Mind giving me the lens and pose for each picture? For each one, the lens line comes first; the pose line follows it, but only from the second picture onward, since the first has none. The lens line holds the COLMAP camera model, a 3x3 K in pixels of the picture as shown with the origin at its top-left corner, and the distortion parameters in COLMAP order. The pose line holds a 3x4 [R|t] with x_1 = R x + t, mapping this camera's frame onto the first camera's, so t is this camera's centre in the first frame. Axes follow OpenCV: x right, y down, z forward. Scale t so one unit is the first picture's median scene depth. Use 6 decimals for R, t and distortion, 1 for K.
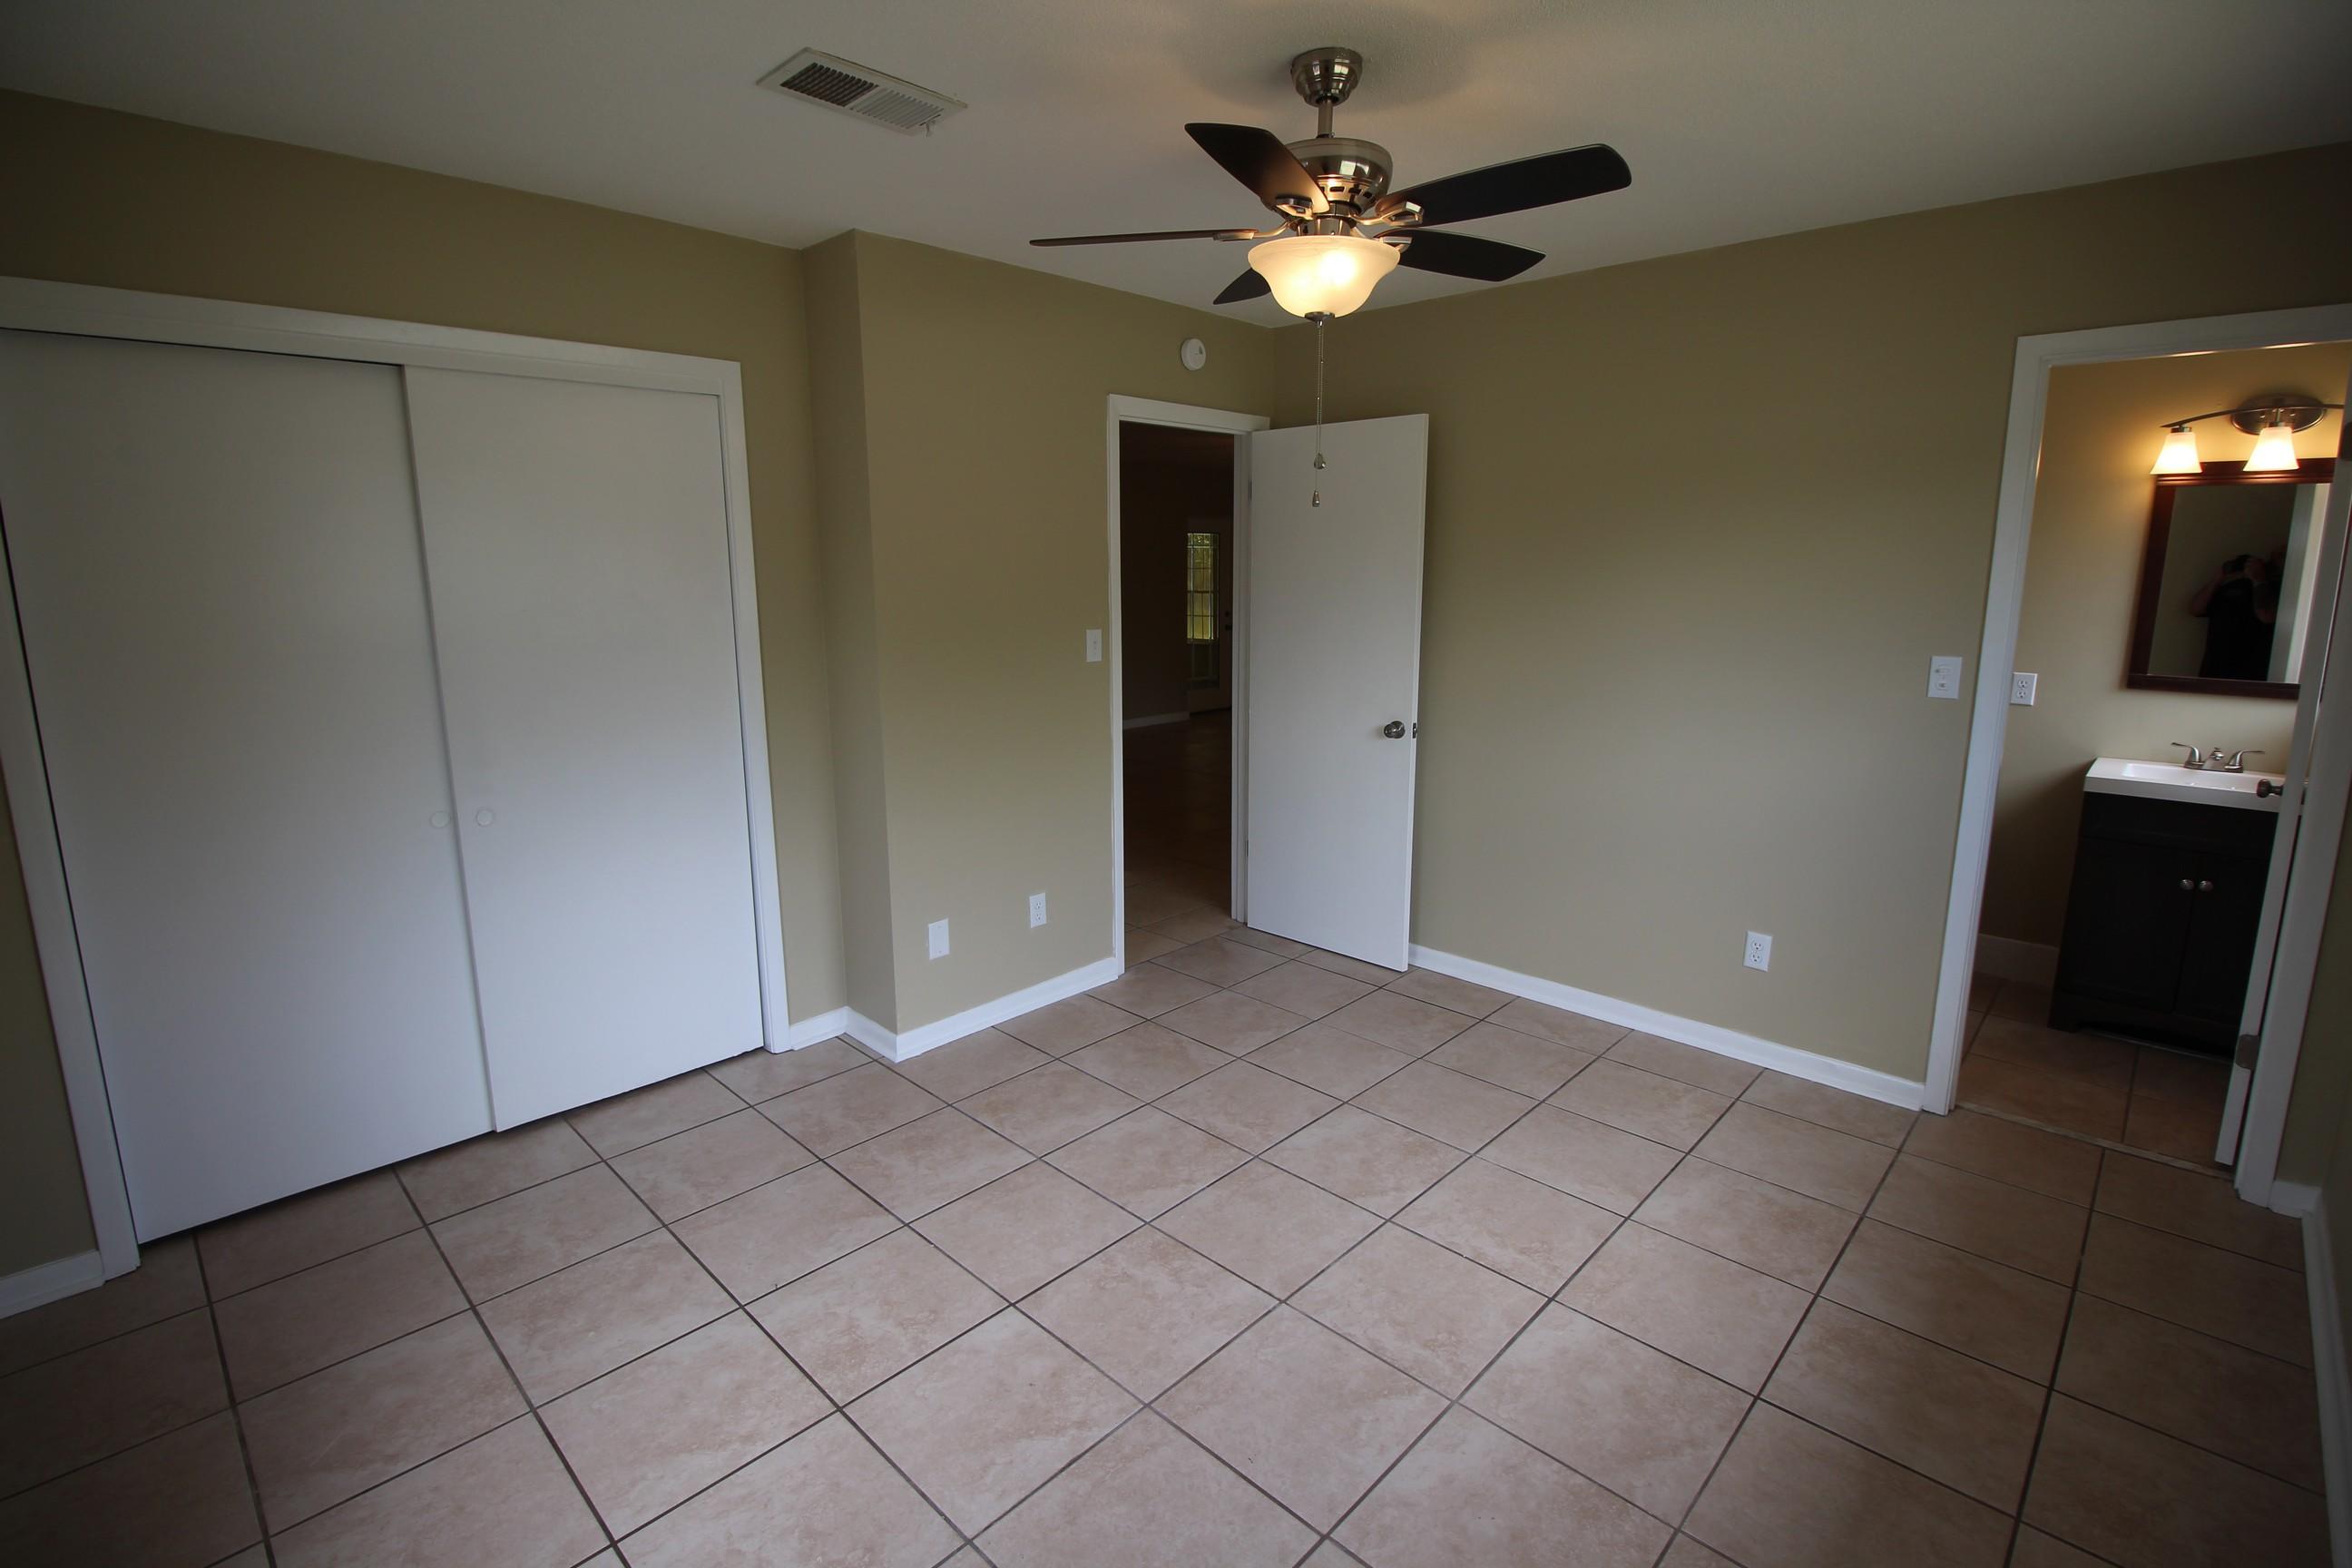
lens RADIAL K [[1090.5, 0, 1166.4], [0, 1090.5, 759.8], [0, 0, 1]] dist [0.003919, -0.013798]
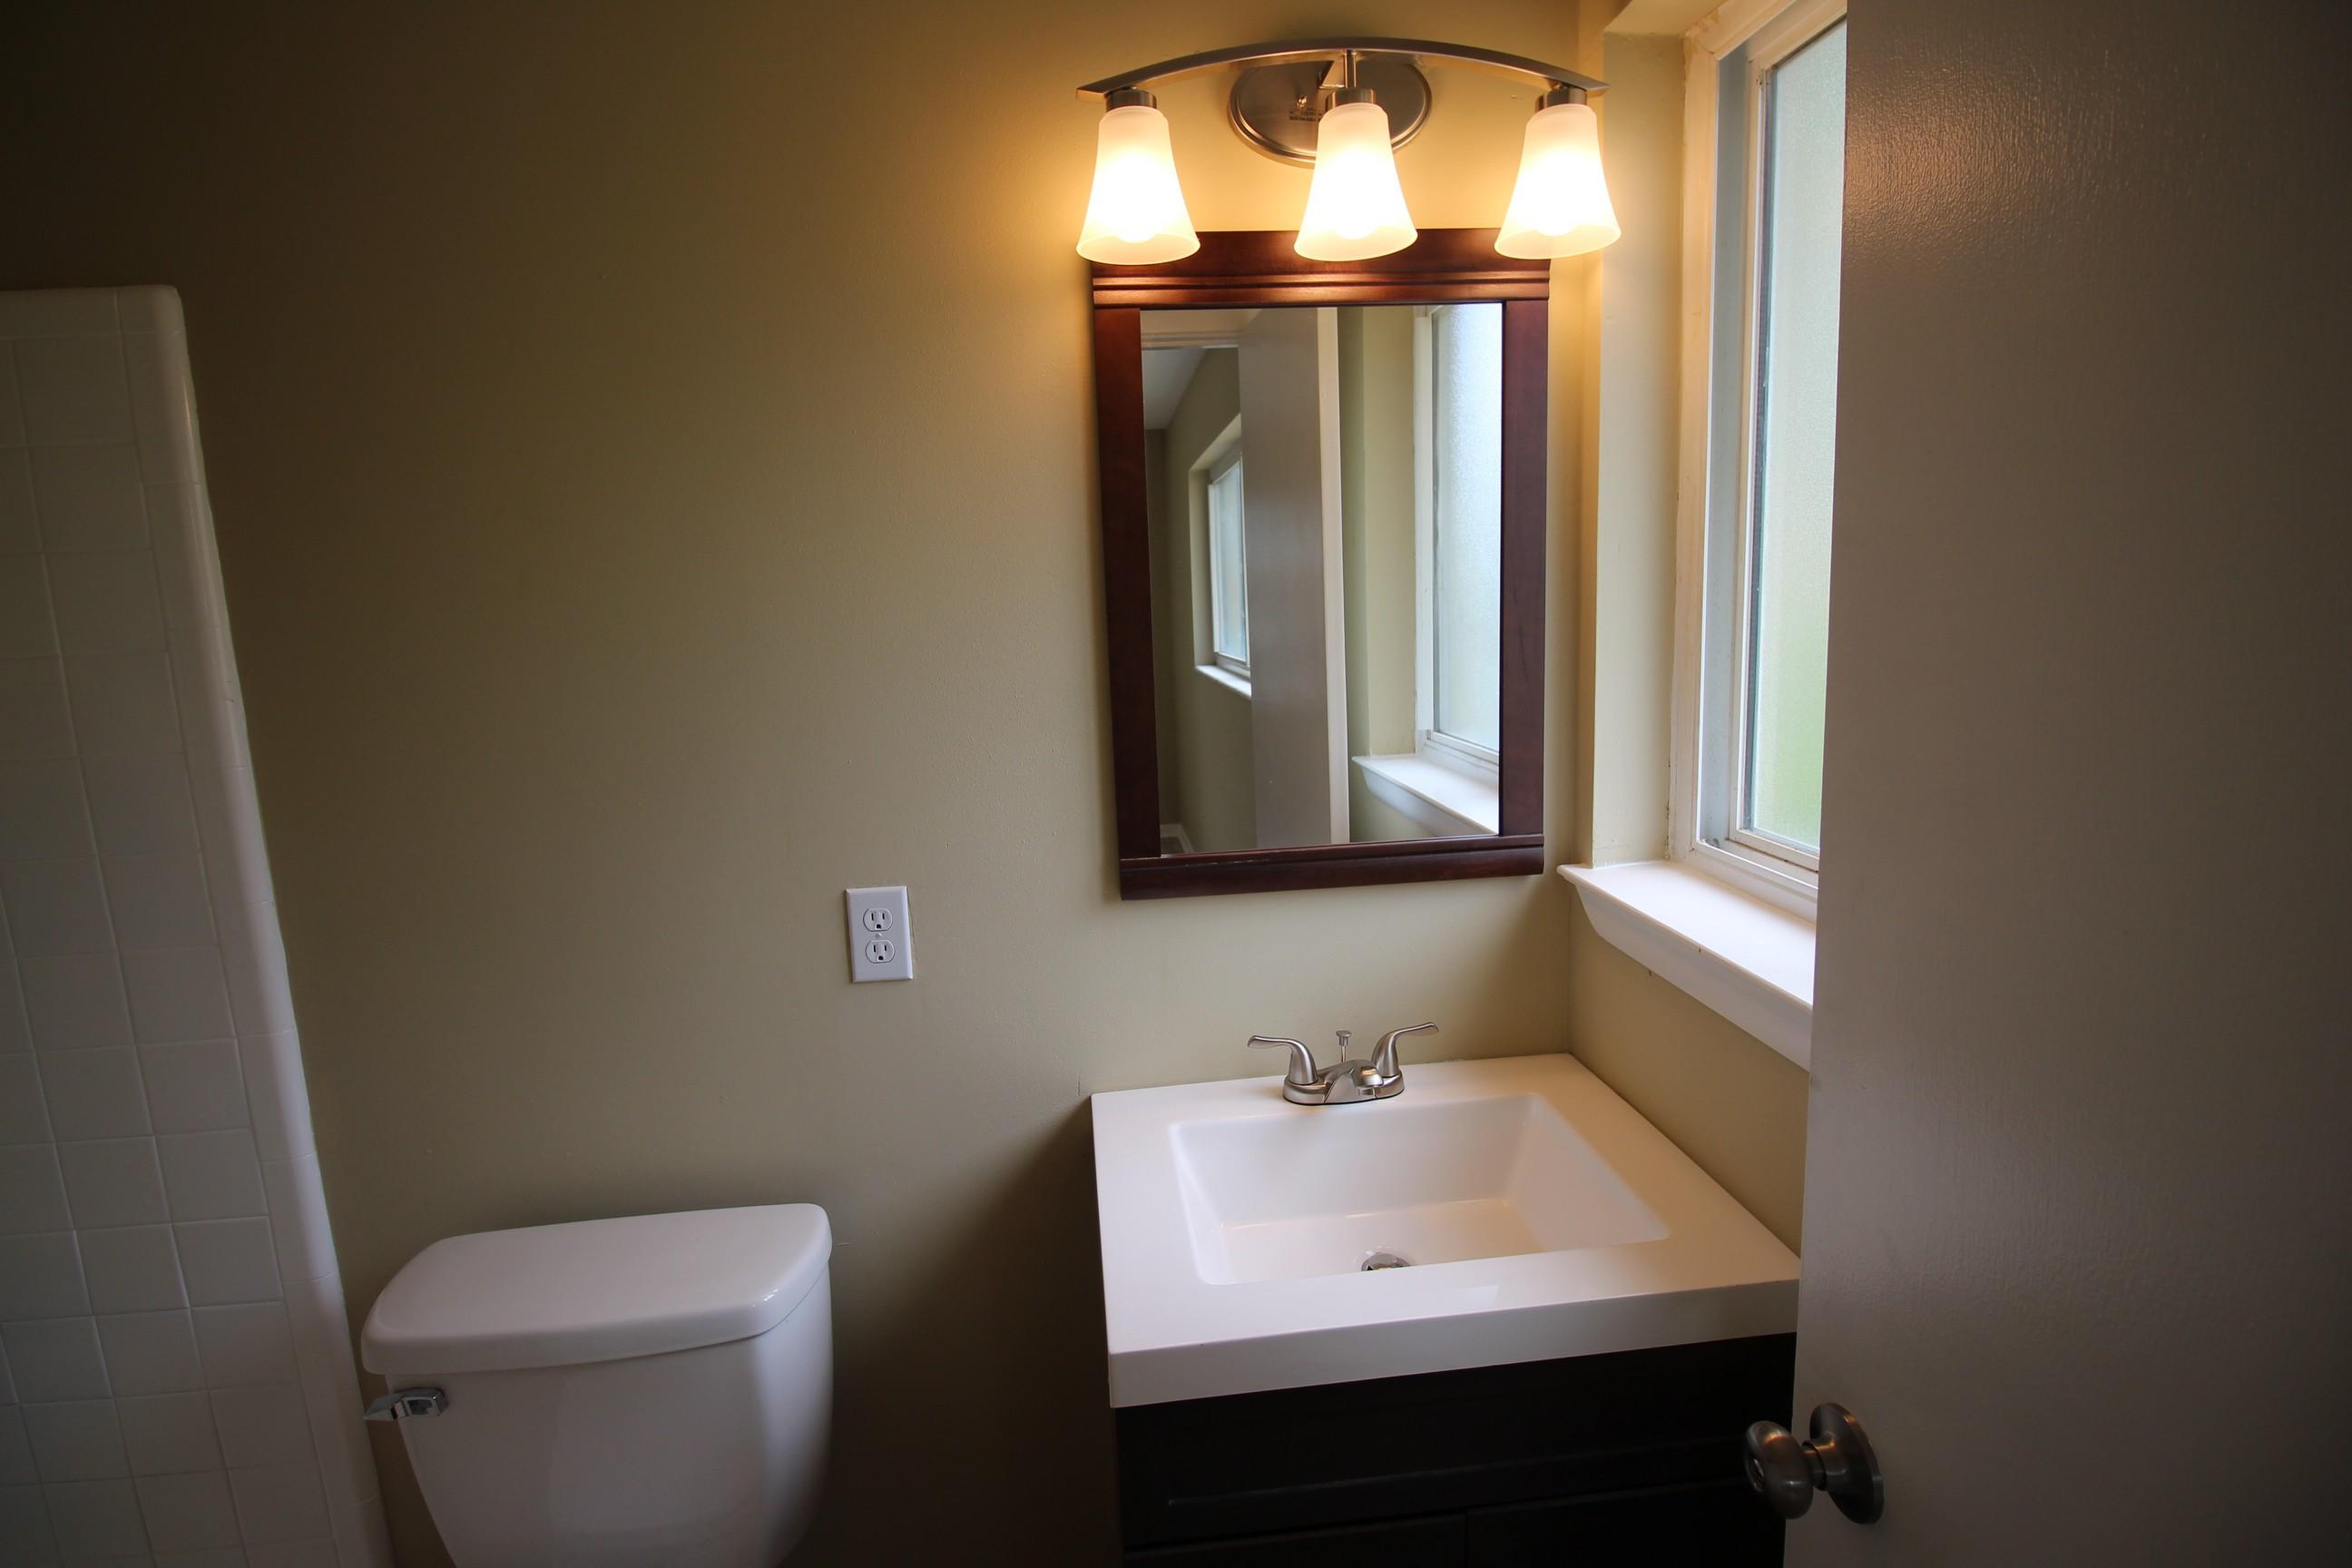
lens RADIAL K [[1090.5, 0, 1166.4], [0, 1090.5, 759.8], [0, 0, 1]] dist [0.003919, -0.013798]
pose [[0.649770, -0.134822, 0.748079, 0.862993], [0.173264, 0.984507, 0.026938, -0.155122], [-0.740120, 0.112112, 0.663063, 1.016153]]
